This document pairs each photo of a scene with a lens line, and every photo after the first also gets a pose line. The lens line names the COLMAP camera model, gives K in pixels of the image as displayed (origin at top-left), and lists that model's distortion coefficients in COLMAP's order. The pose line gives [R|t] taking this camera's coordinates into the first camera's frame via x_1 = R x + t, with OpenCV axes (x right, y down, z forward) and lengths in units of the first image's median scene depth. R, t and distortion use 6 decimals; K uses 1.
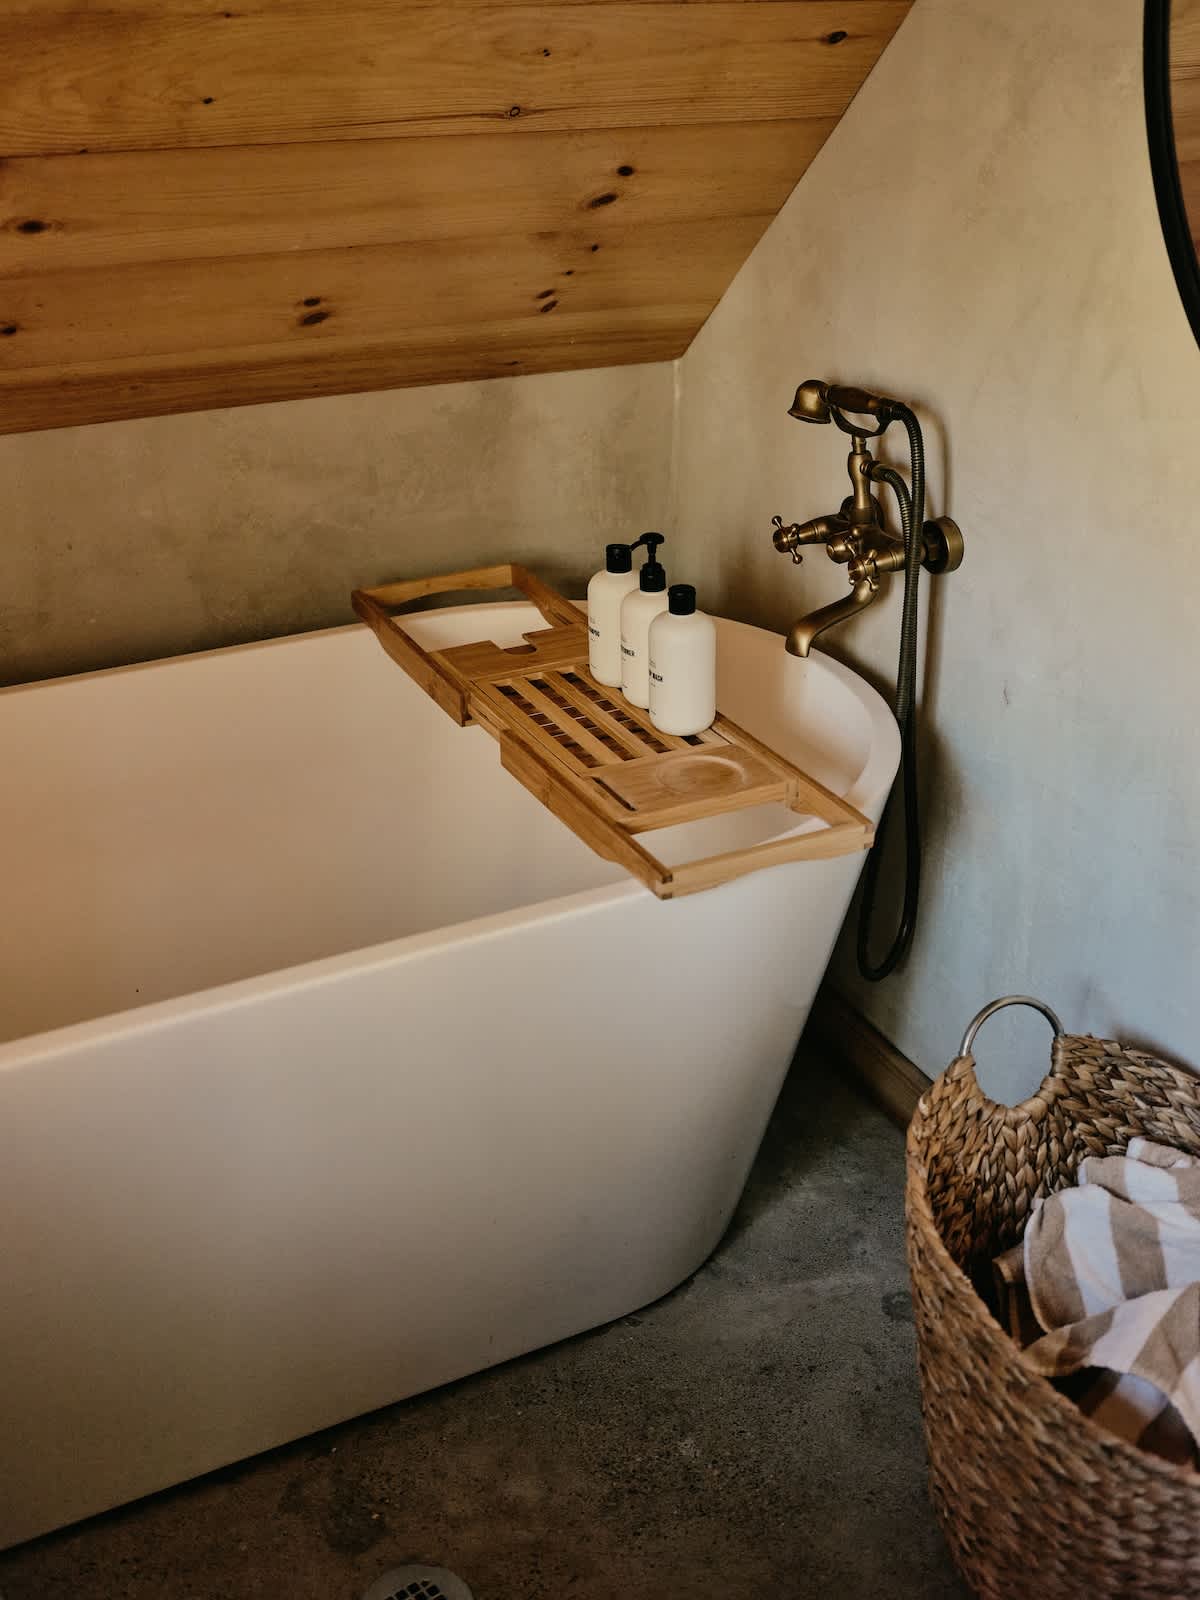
lens RADIAL K [[1770.0, 0, 600.0], [0, 1770.0, 800.0], [0, 0, 1]] dist [0.007182, -0.026584]
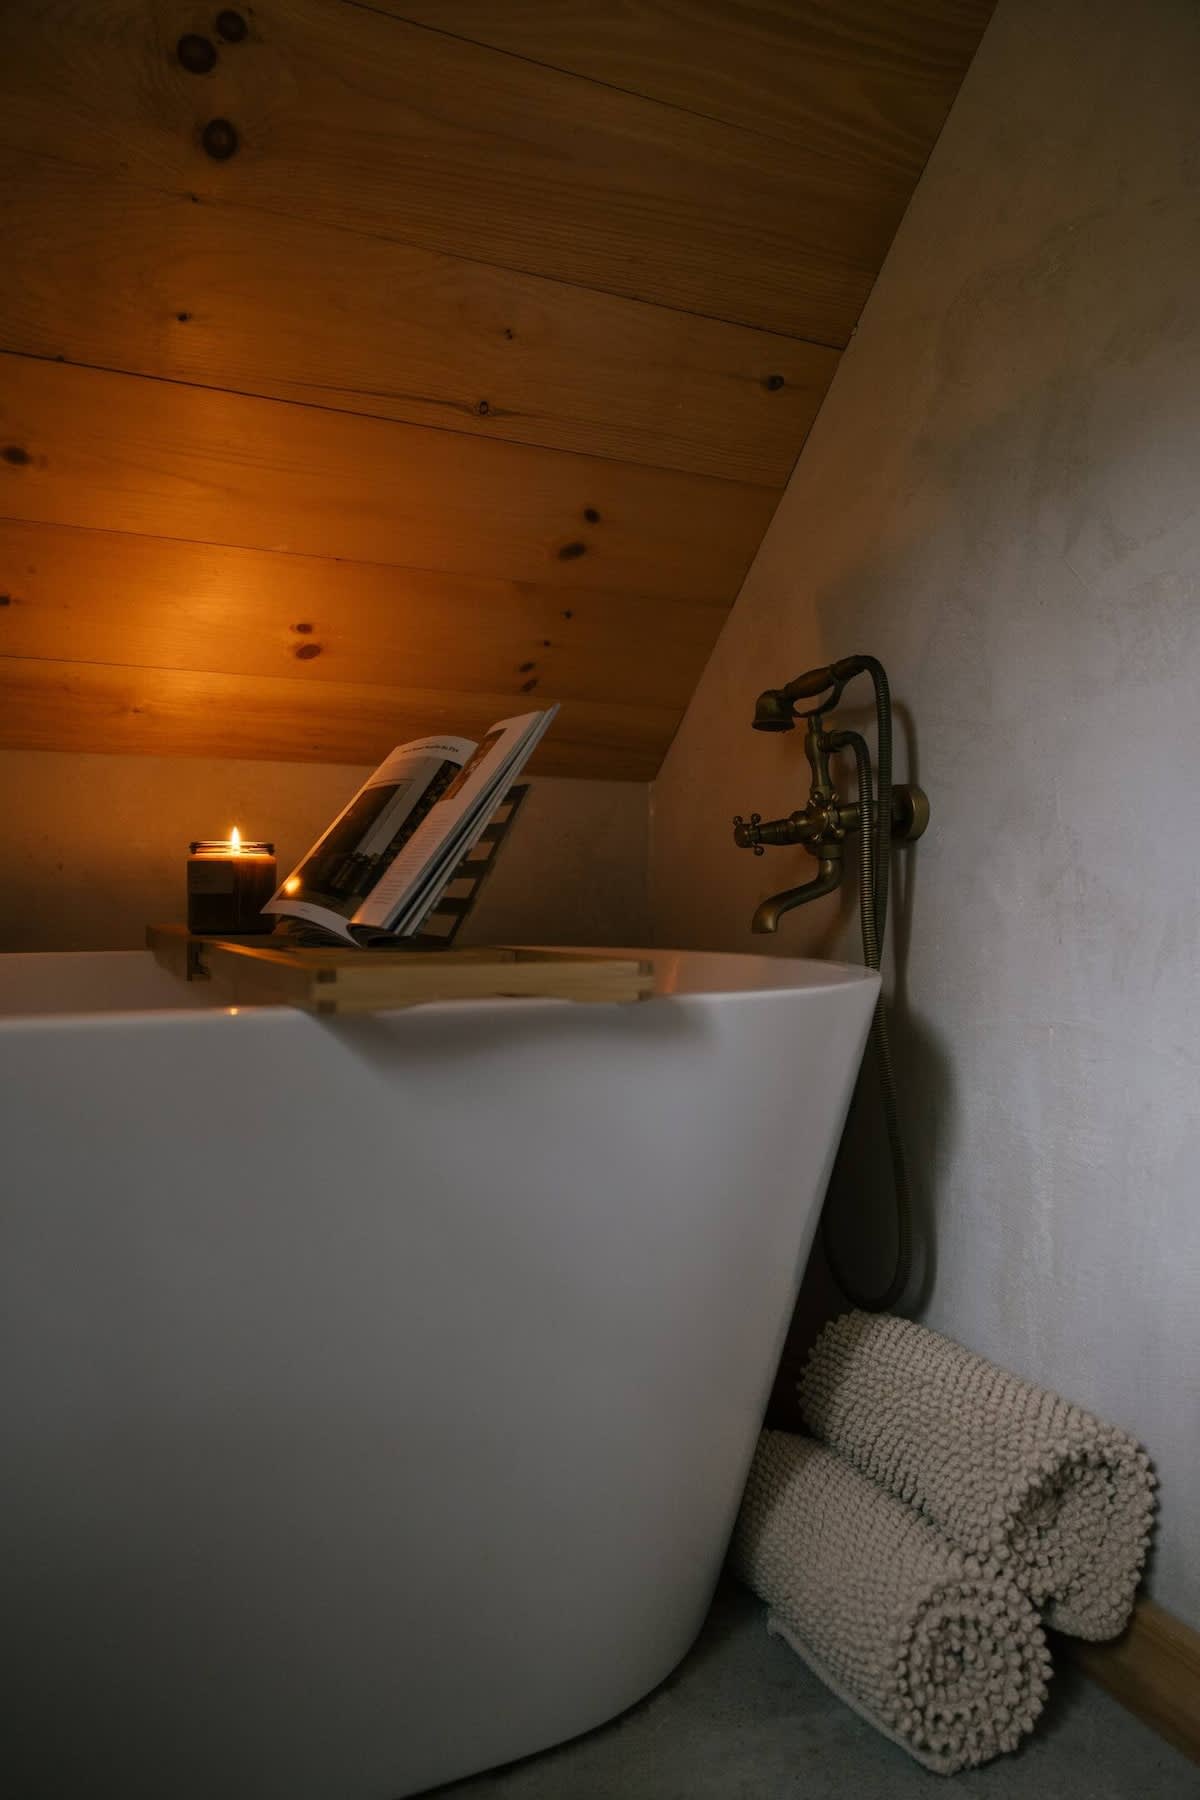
lens RADIAL K [[1187.9, 0, 600.0], [0, 1187.9, 900.0], [0, 0, 1]] dist [0.002407, -0.003832]
pose [[0.999259, 0.008417, -0.037558, 0.049552], [-0.023844, 0.901371, -0.432391, 0.186072], [0.030215, 0.432966, 0.900904, 0.426201]]
